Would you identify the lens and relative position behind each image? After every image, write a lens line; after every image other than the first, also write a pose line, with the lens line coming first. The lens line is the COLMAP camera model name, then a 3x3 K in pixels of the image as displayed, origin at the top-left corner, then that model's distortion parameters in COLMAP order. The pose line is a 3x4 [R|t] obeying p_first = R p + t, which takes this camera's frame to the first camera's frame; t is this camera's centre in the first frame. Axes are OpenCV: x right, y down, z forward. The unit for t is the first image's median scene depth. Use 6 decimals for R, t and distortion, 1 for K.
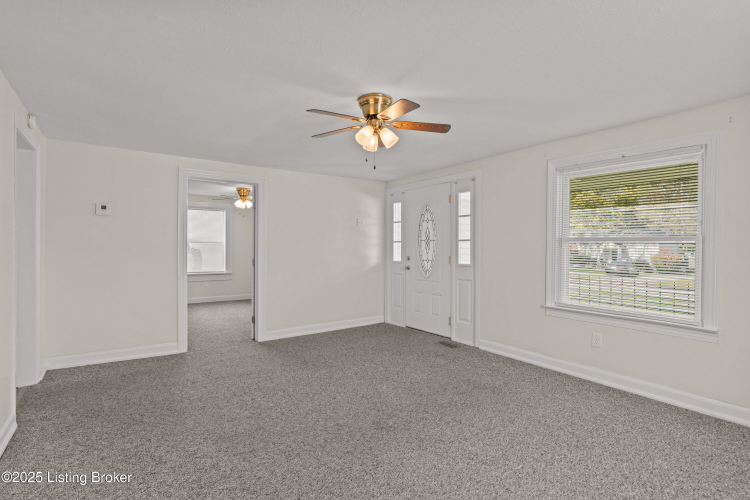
lens RADIAL K [[361.0, 0, 375.0], [0, 361.0, 250.0], [0, 0, 1]] dist [-0.000567, 0.000069]
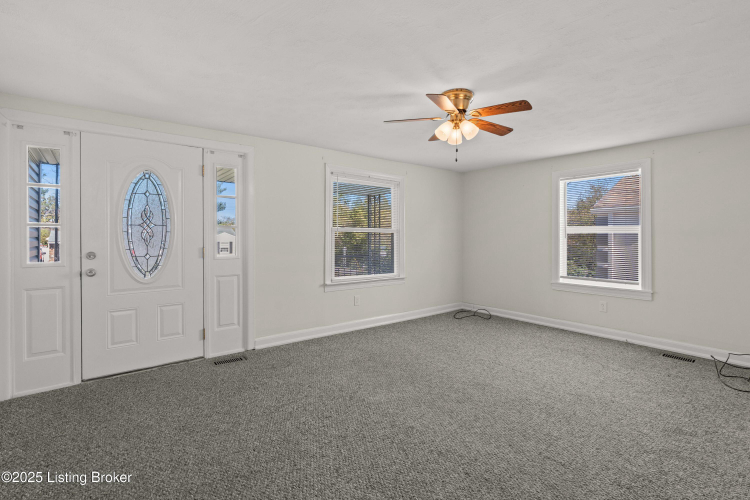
lens RADIAL K [[348.2, 0, 373.5], [0, 348.2, 241.0], [0, 0, 1]] dist [-0.001080, 0.000011]
pose [[-0.031188, -0.021653, 0.999279, -0.660046], [0.004970, 0.999750, 0.021819, -0.013423], [-0.999501, 0.005647, -0.031072, 0.842478]]
